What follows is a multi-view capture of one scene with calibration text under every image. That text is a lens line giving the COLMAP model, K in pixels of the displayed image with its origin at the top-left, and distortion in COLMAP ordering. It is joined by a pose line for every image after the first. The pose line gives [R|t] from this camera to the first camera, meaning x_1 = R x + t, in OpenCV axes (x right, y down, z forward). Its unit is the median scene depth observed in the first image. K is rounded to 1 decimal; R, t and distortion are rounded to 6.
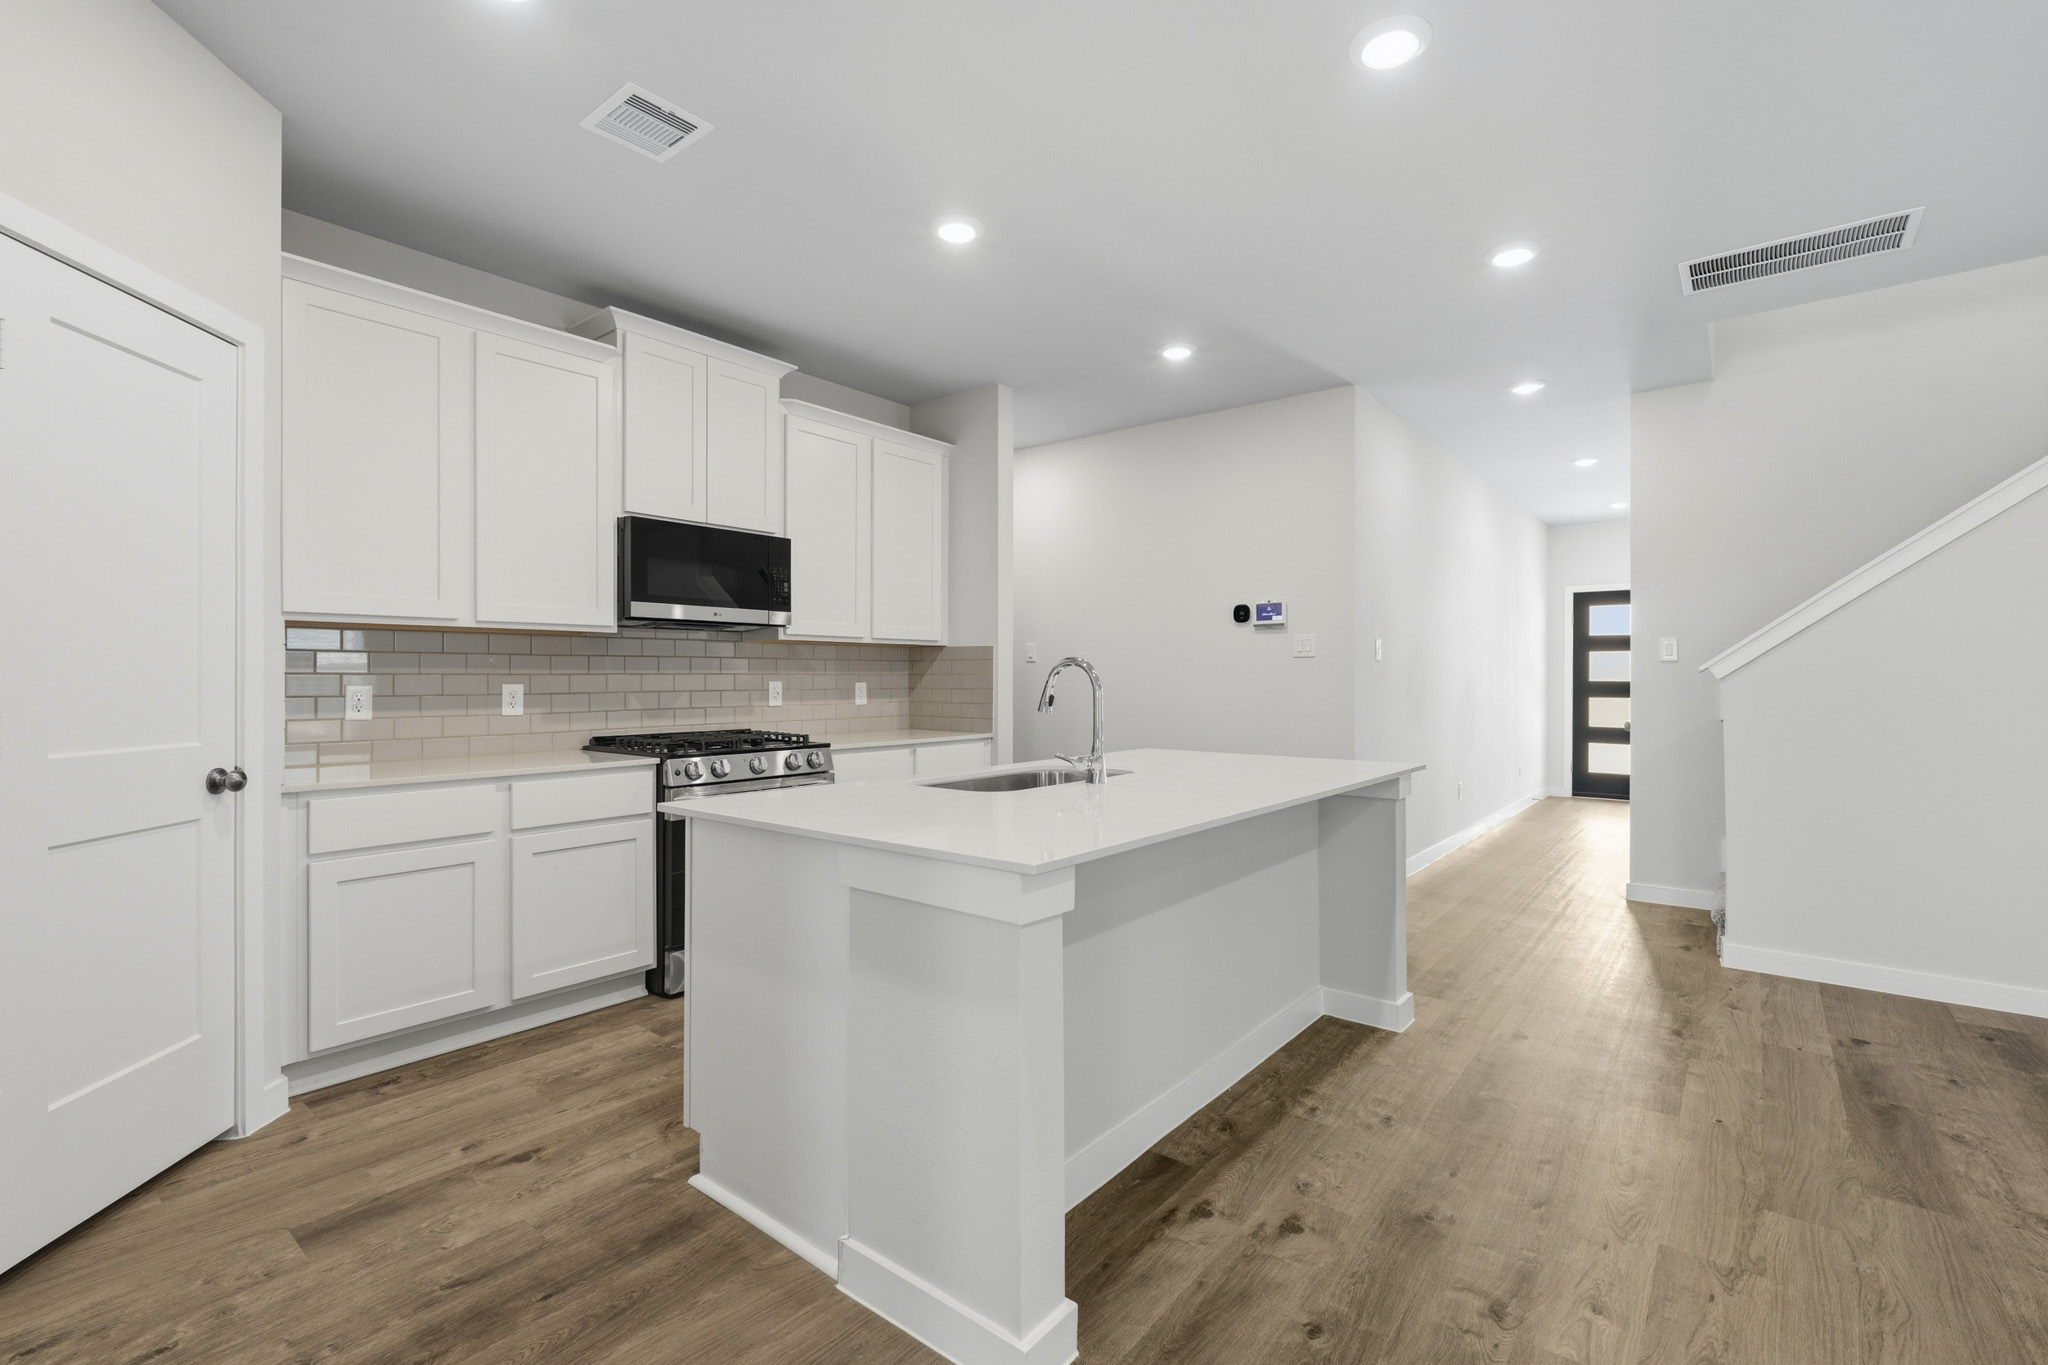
lens RADIAL K [[900.2, 0, 1017.5], [0, 900.2, 685.7], [0, 0, 1]] dist [-0.000962, 0.001035]
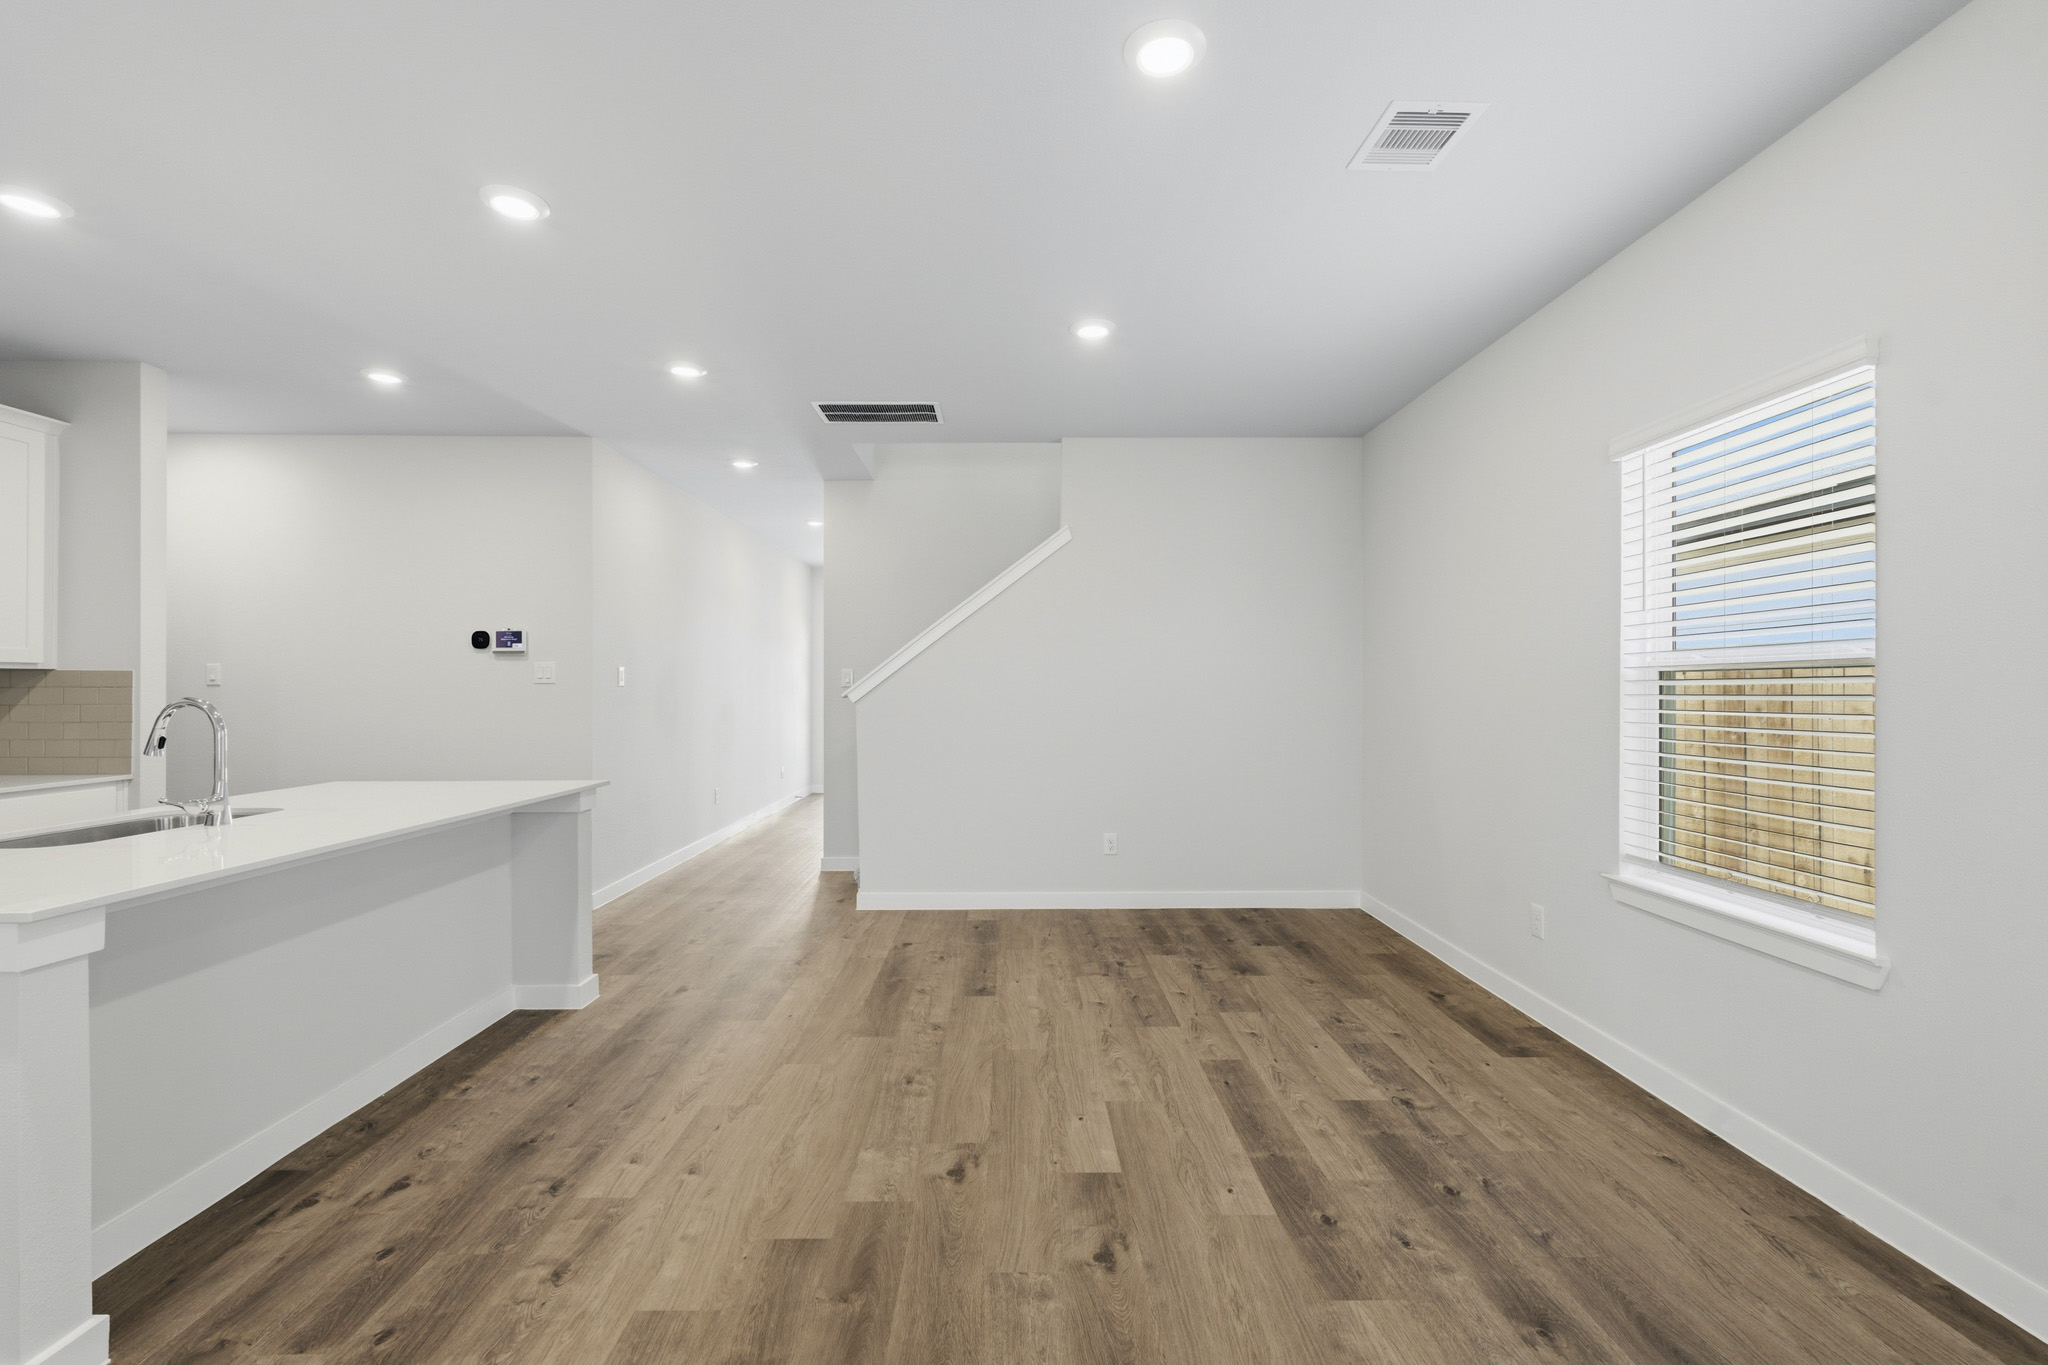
lens RADIAL K [[900.2, 0, 1022.3], [0, 900.2, 684.7], [0, 0, 1]] dist [-0.000962, 0.001035]
pose [[0.768284, -0.001947, 0.640106, 0.118309], [0.009038, 0.999929, -0.007805, -0.027326], [-0.640045, 0.011782, 0.768247, -0.292905]]
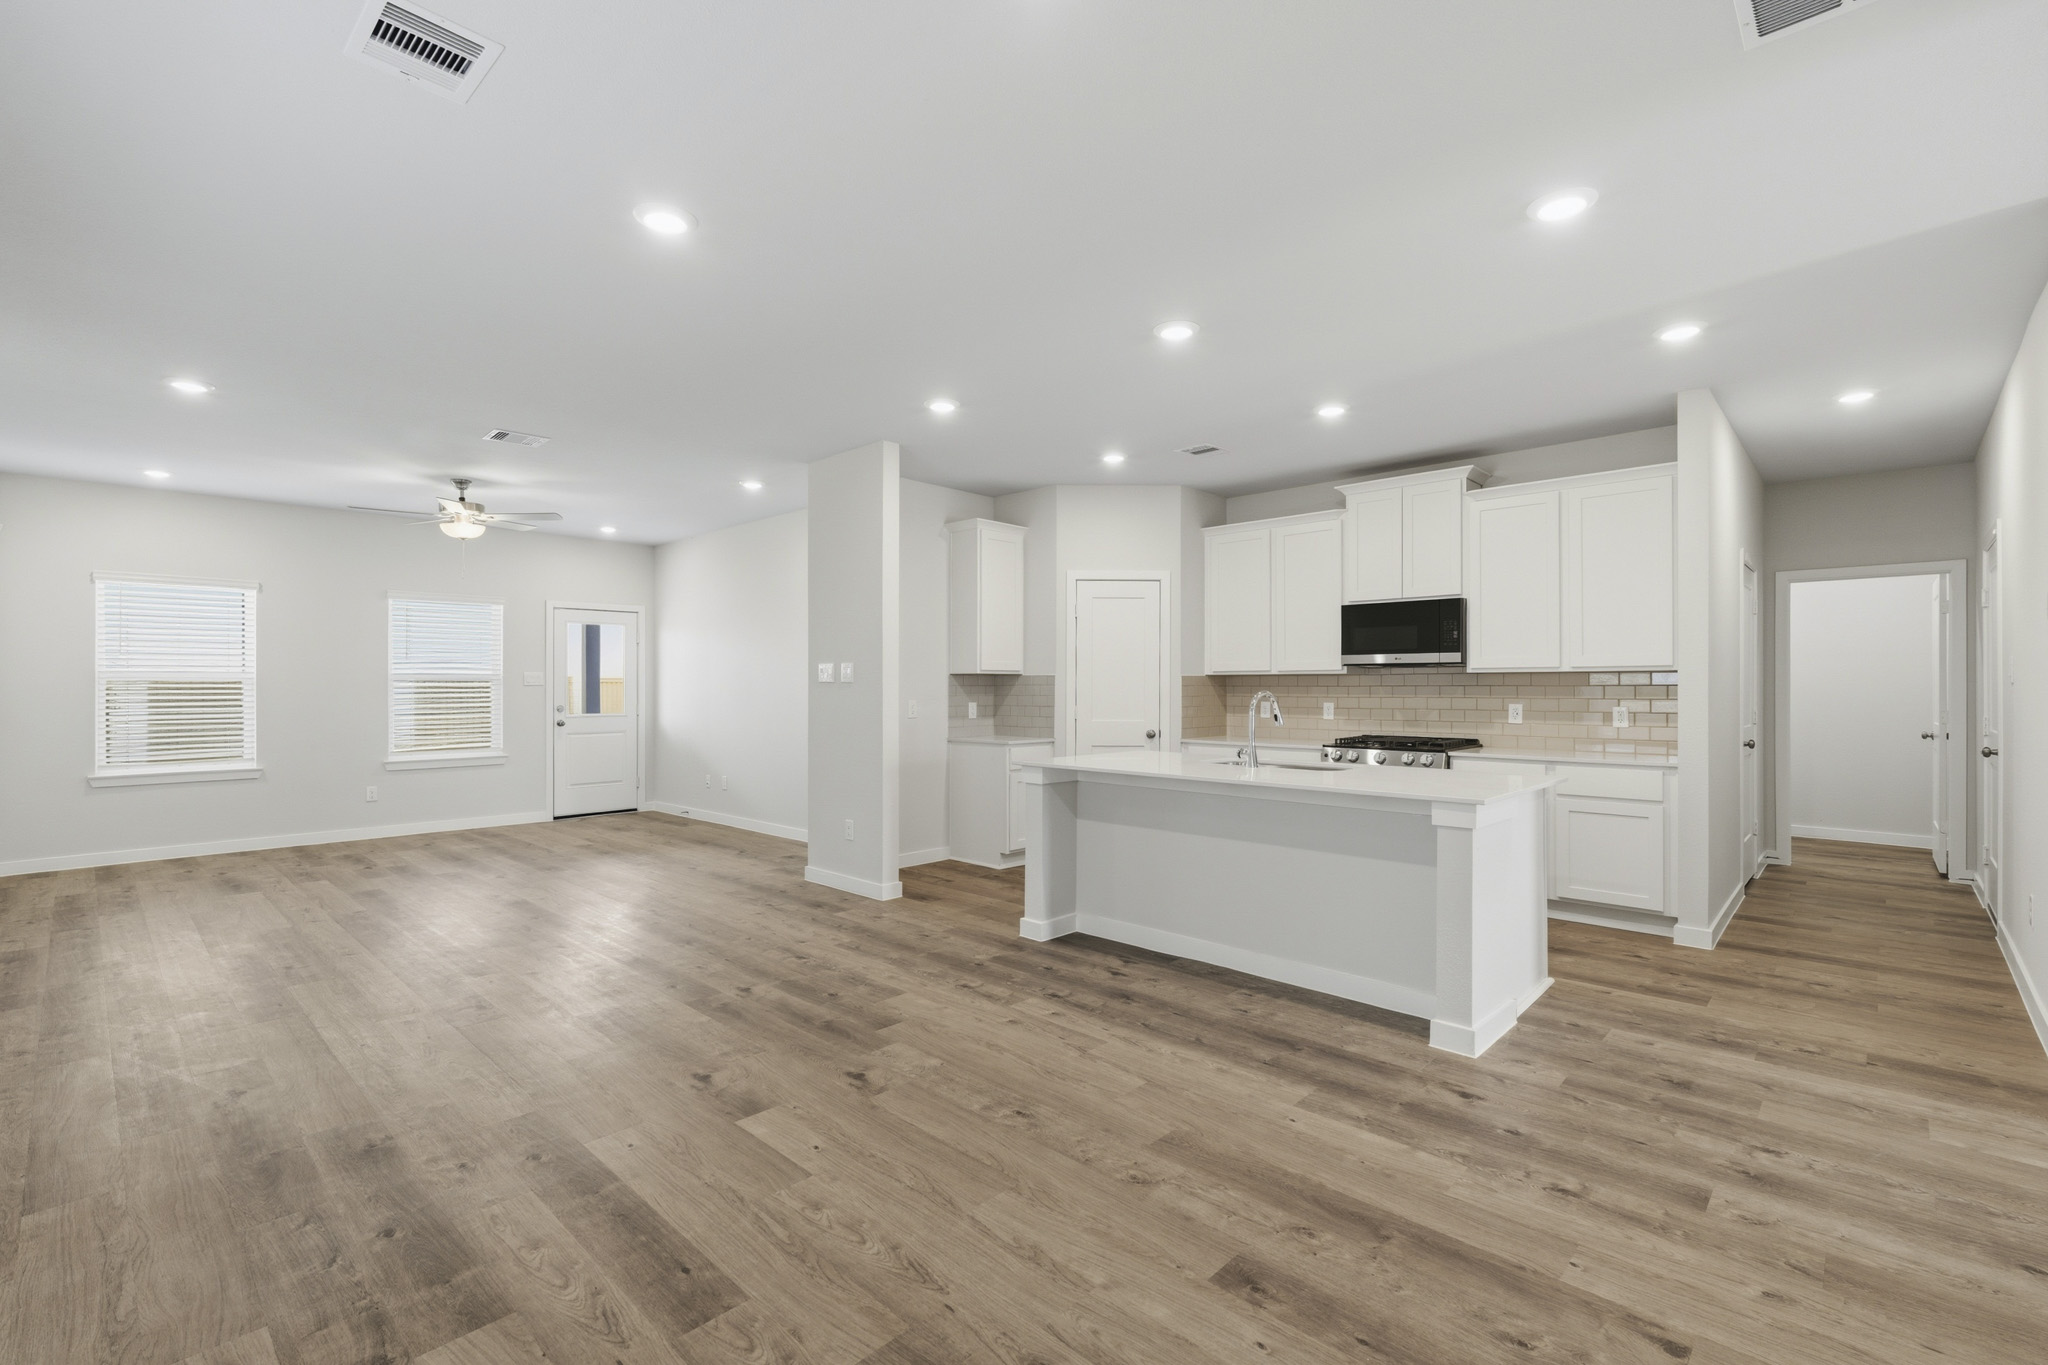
lens RADIAL K [[900.2, 0, 1018.2], [0, 900.2, 679.3], [0, 0, 1]] dist [-0.000962, 0.001035]
pose [[-0.083451, -0.010288, -0.996459, 1.570891], [-0.010827, 0.999897, -0.009417, -0.029770], [0.996453, 0.010003, -0.083554, 0.624562]]
